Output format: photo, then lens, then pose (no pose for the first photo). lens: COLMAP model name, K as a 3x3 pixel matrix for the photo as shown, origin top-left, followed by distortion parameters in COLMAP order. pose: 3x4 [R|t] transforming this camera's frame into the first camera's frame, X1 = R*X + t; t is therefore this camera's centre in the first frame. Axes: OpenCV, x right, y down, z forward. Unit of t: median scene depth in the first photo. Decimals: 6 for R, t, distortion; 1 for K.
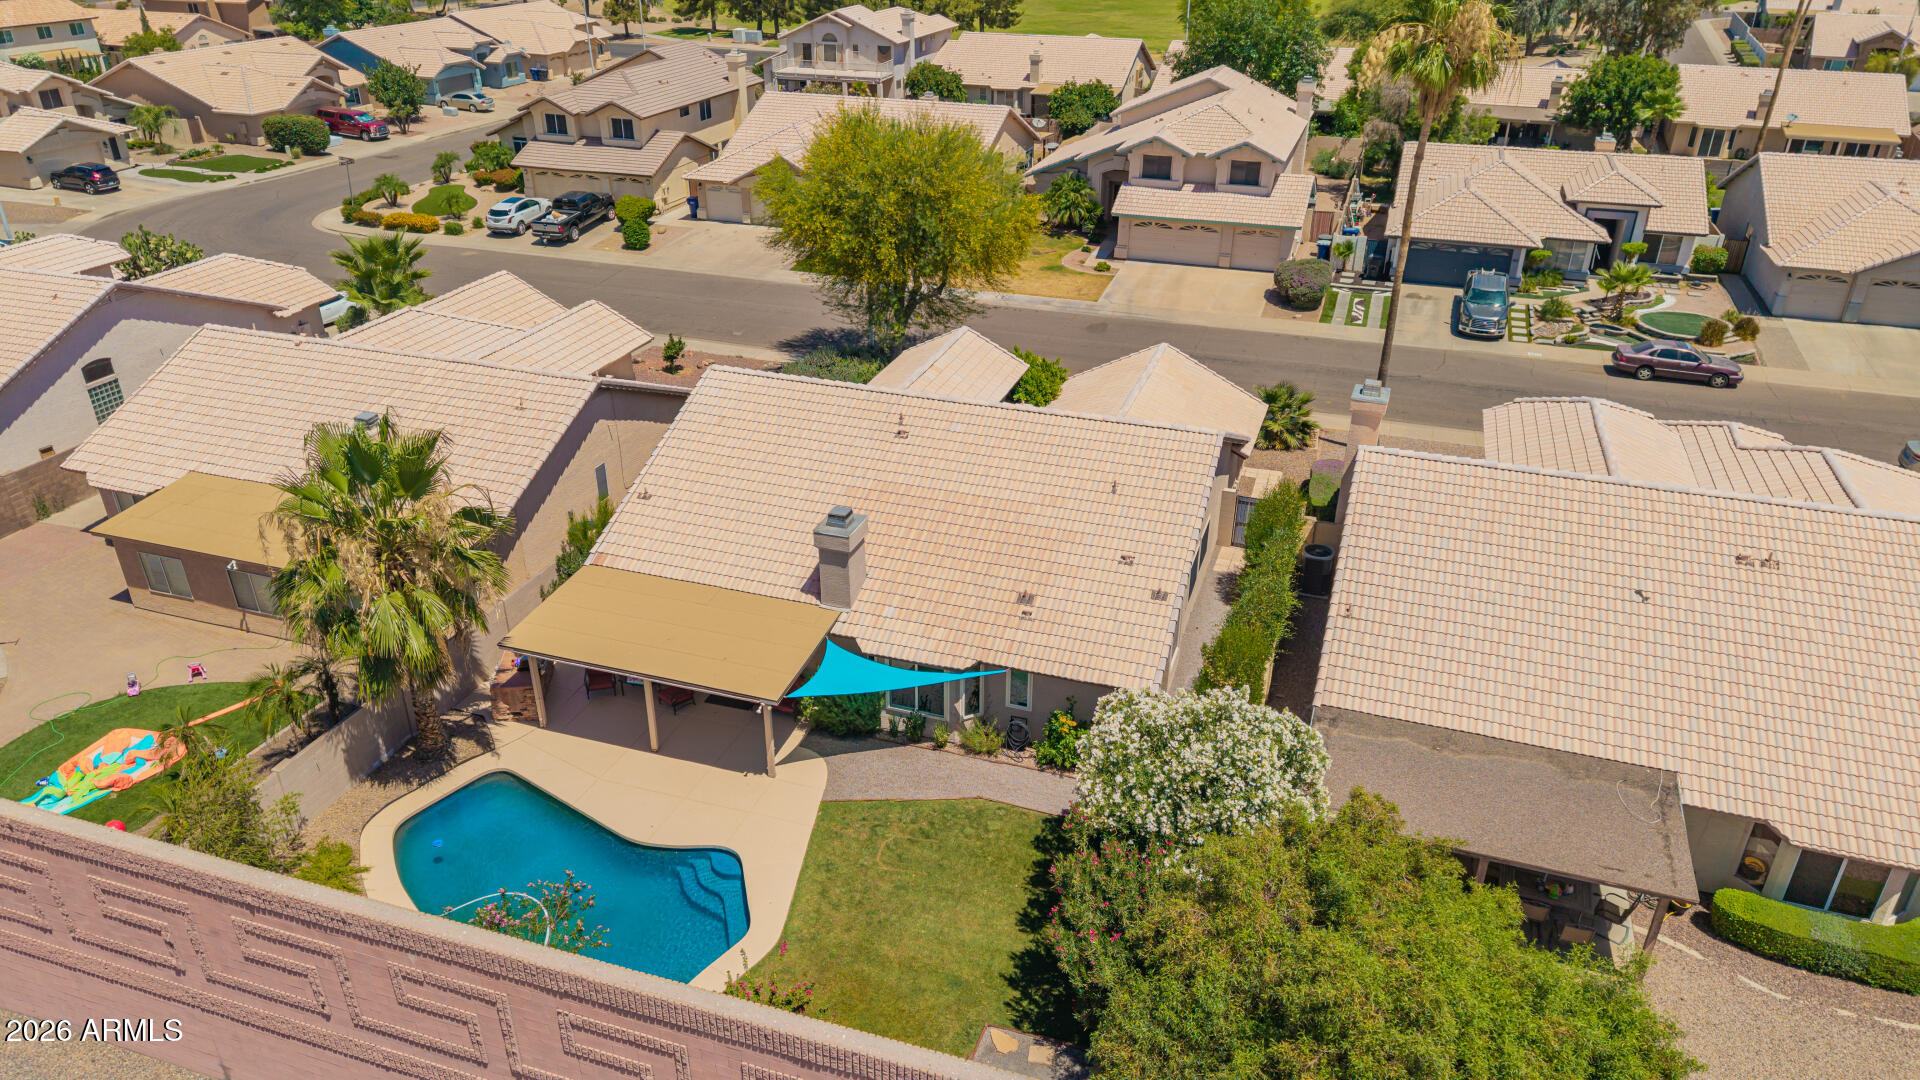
lens RADIAL K [[1286.6, 0, 960.0], [0, 1286.6, 540.0], [0, 0, 1]] dist [0.033814, -0.033031]
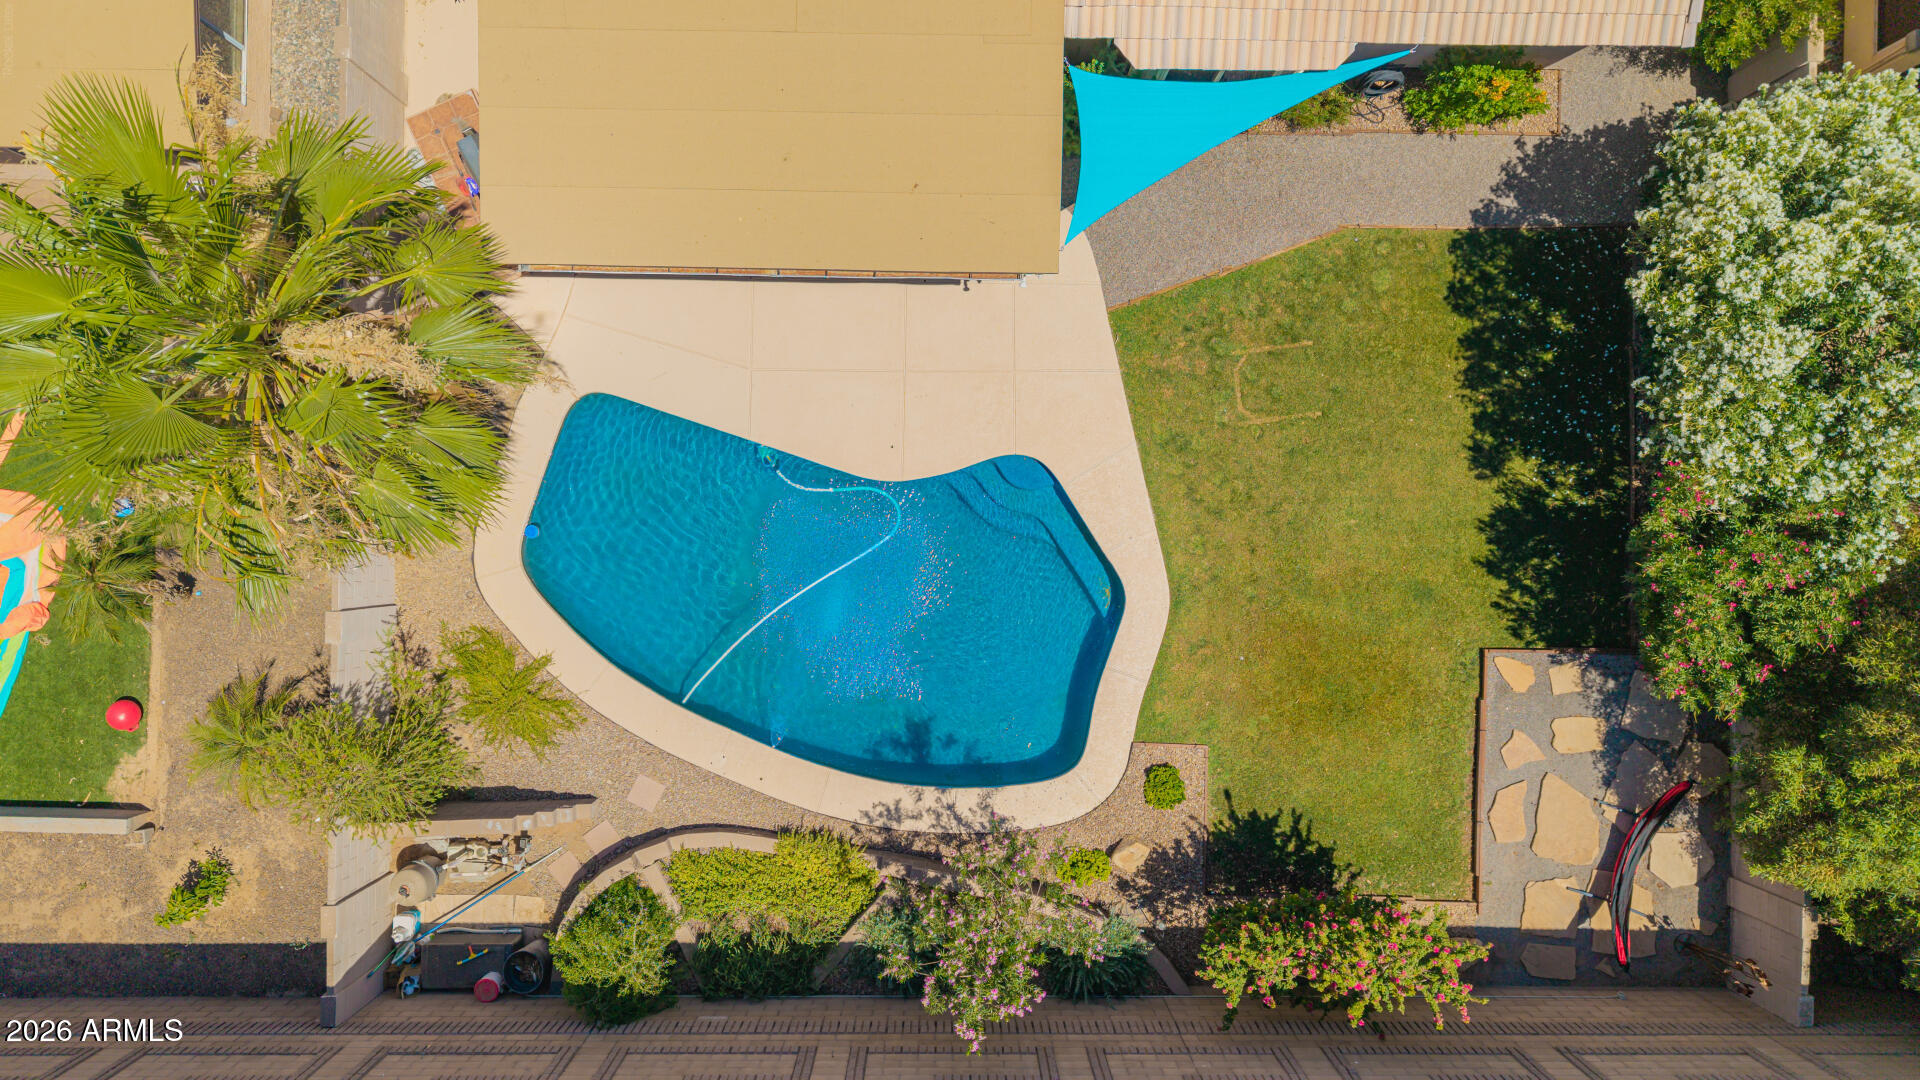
lens RADIAL K [[1286.6, 0, 960.0], [0, 1286.6, 540.0], [0, 0, 1]] dist [0.033814, -0.033031]
pose [[0.951098, -0.308633, 0.012576, -0.110445], [0.131793, 0.442288, 0.887137, -0.161961], [-0.279362, -0.842097, 0.461334, 0.312481]]
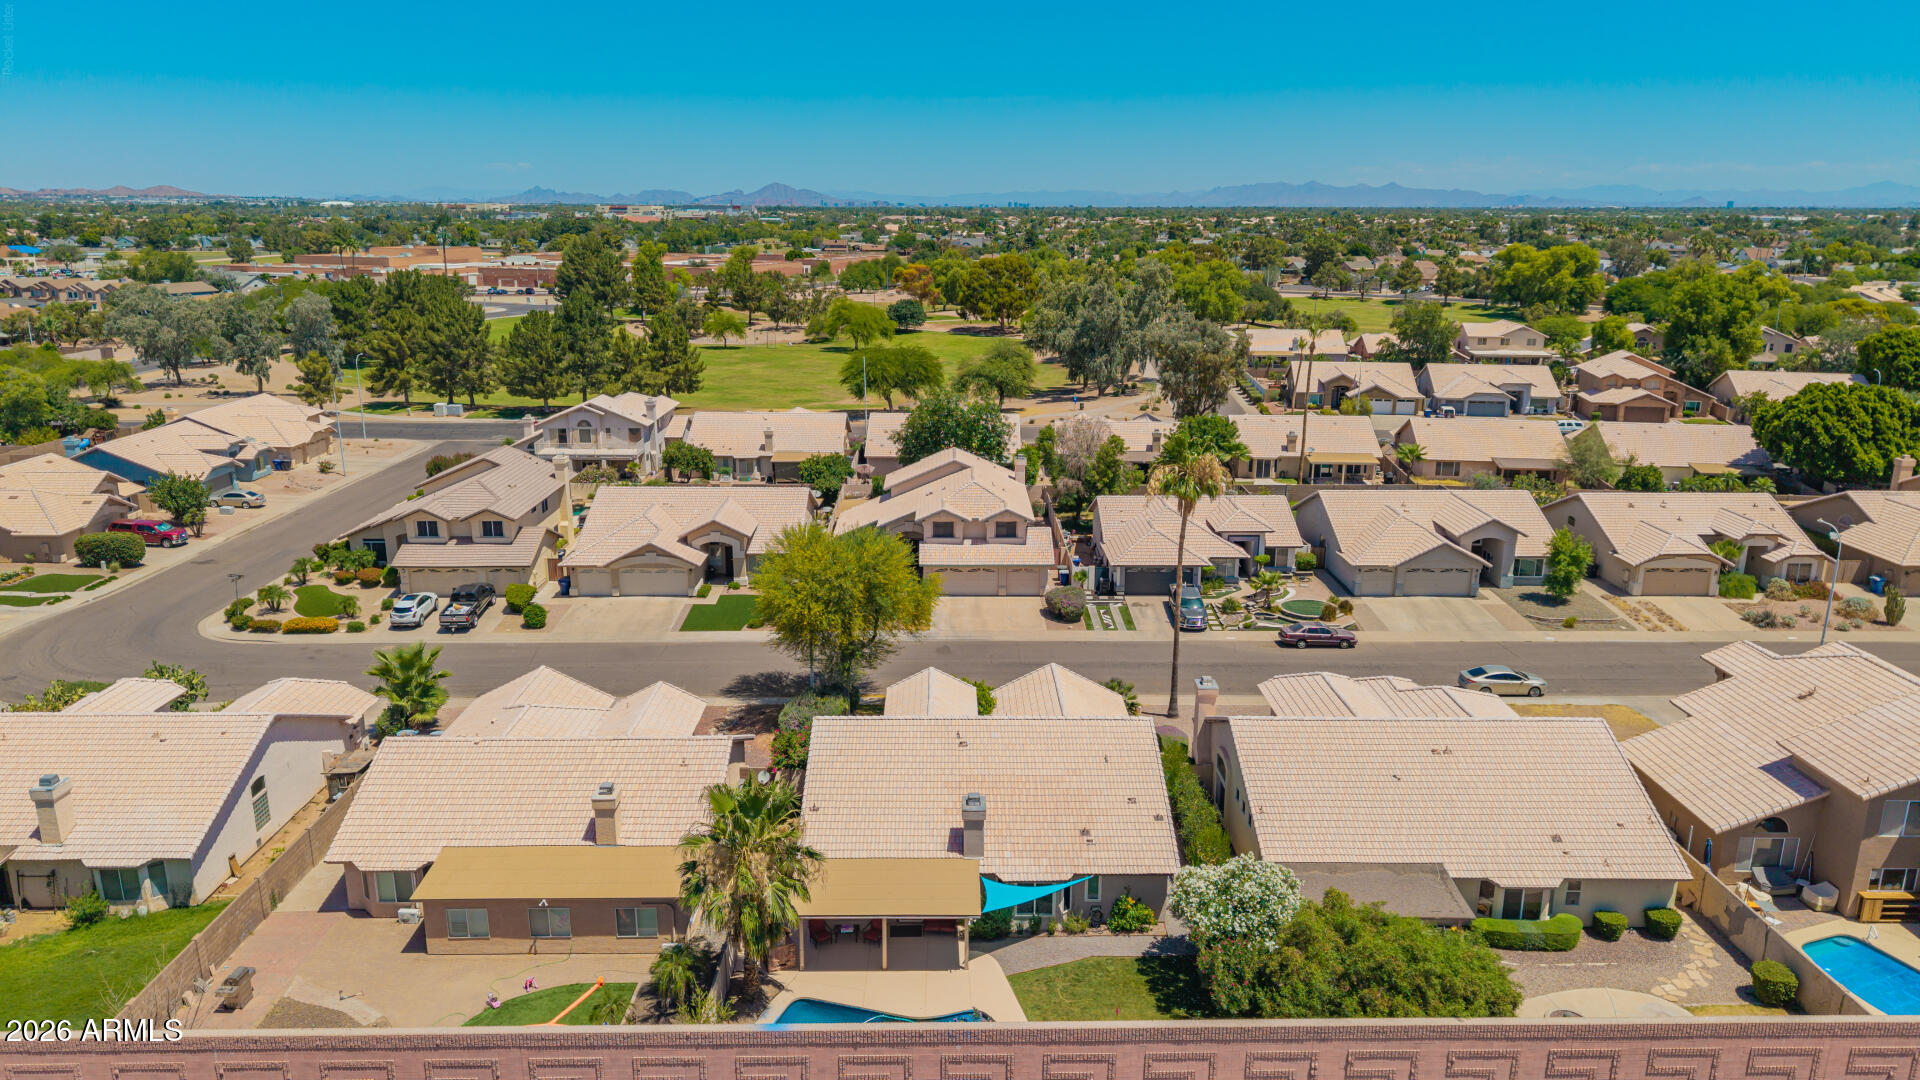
lens RADIAL K [[1286.6, 0, 960.0], [0, 1286.6, 540.0], [0, 0, 1]] dist [0.033814, -0.033031]
pose [[0.943313, -0.085380, 0.320734, -0.320886], [0.153528, 0.968995, -0.193592, -0.012768], [-0.294261, 0.231859, 0.927174, -0.318675]]
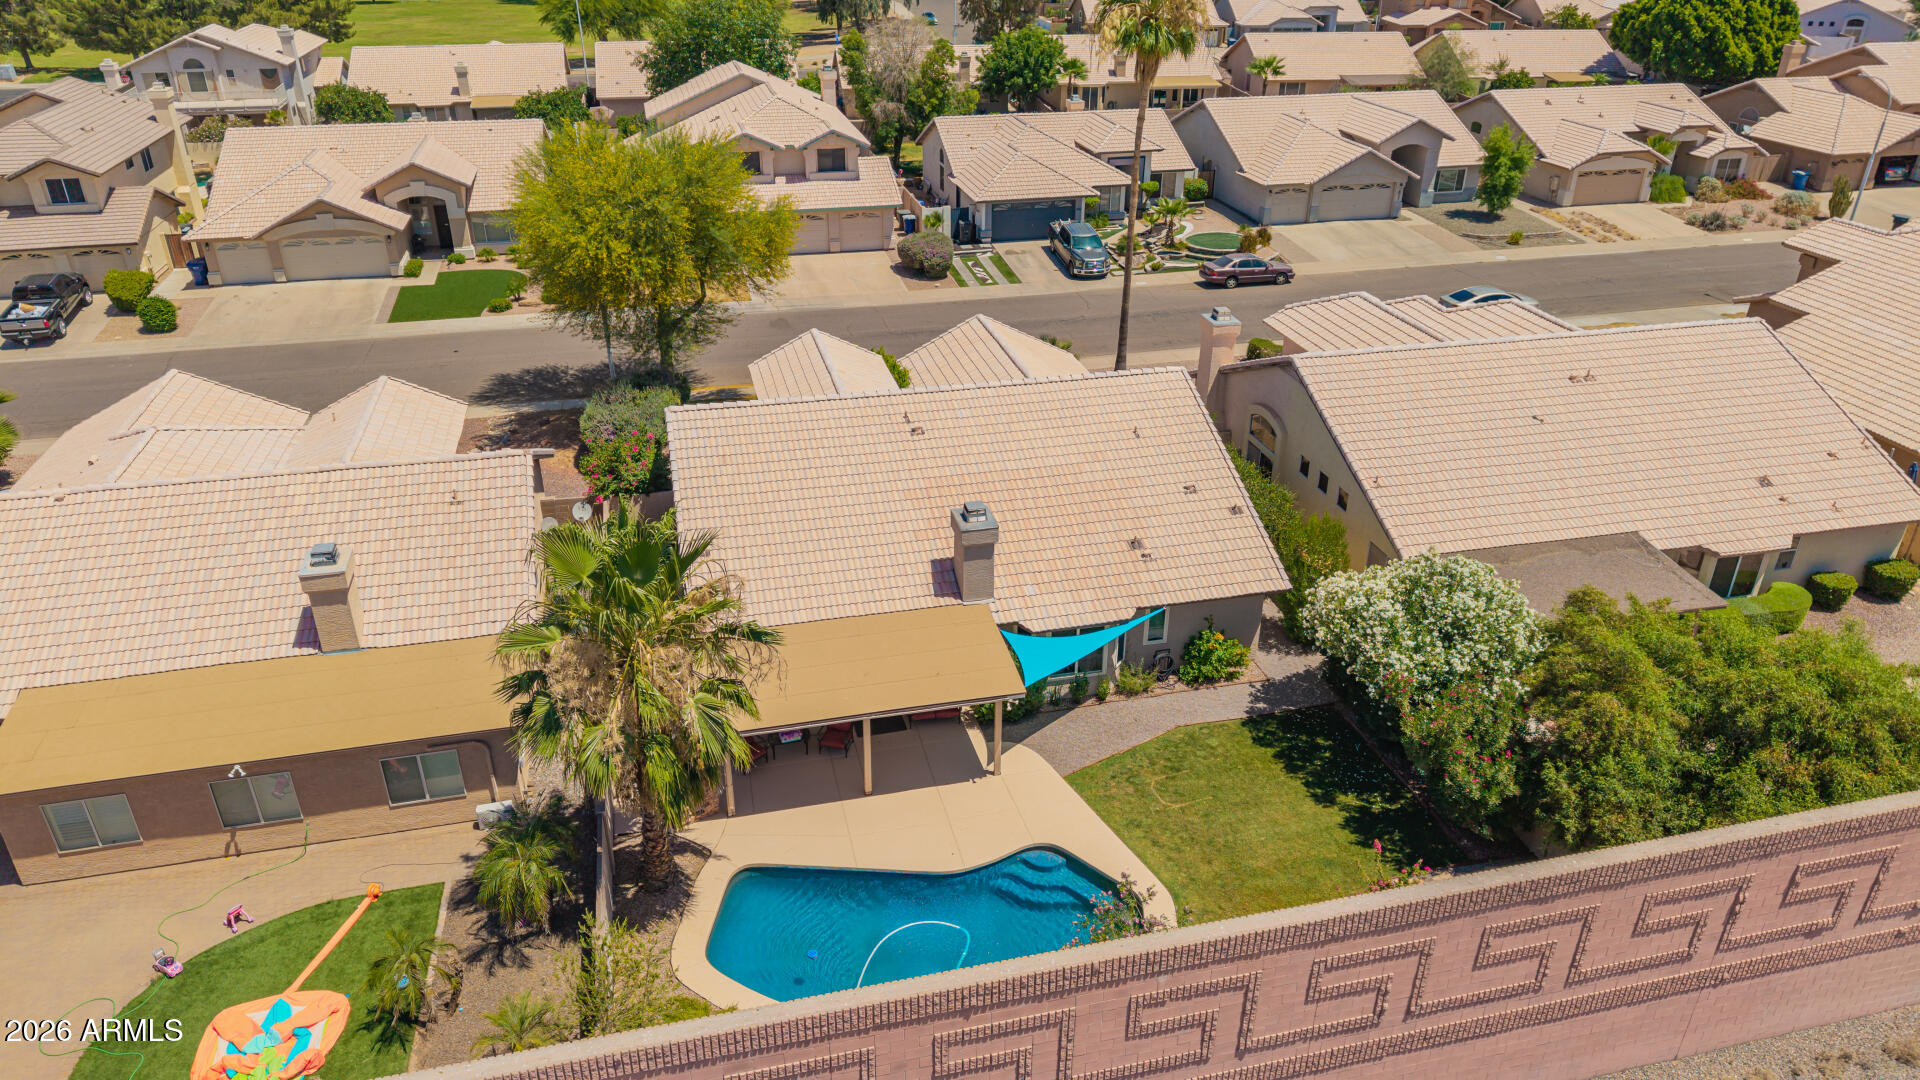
lens RADIAL K [[1286.6, 0, 960.0], [0, 1286.6, 540.0], [0, 0, 1]] dist [0.033814, -0.033031]
pose [[0.844539, -0.247467, 0.474884, -0.308538], [0.246592, 0.966915, 0.065327, -0.034054], [-0.475339, 0.061932, 0.877621, 0.061505]]
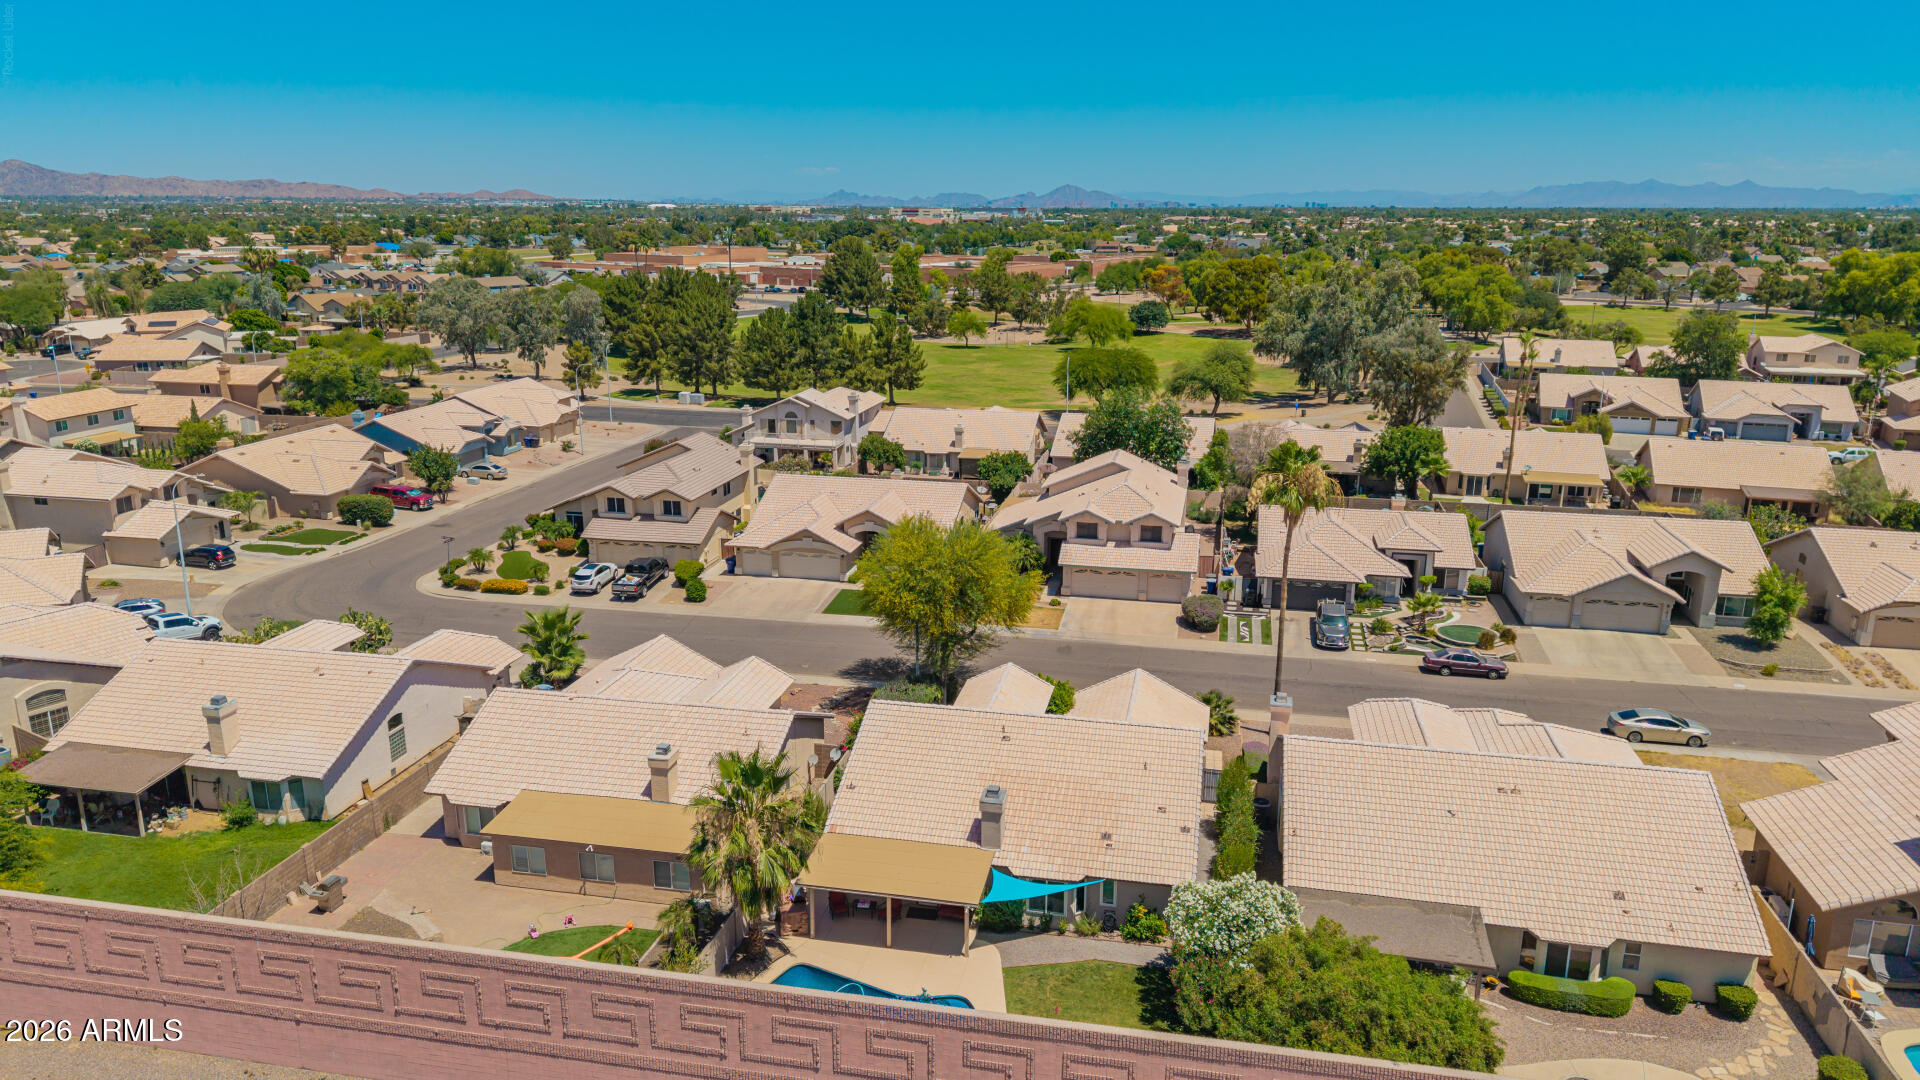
lens RADIAL K [[1286.6, 0, 960.0], [0, 1286.6, 540.0], [0, 0, 1]] dist [0.033814, -0.033031]
pose [[0.992809, -0.031875, 0.115385, -0.167772], [0.056507, 0.974536, -0.216992, 0.011865], [-0.105530, 0.221952, 0.969330, -0.365102]]
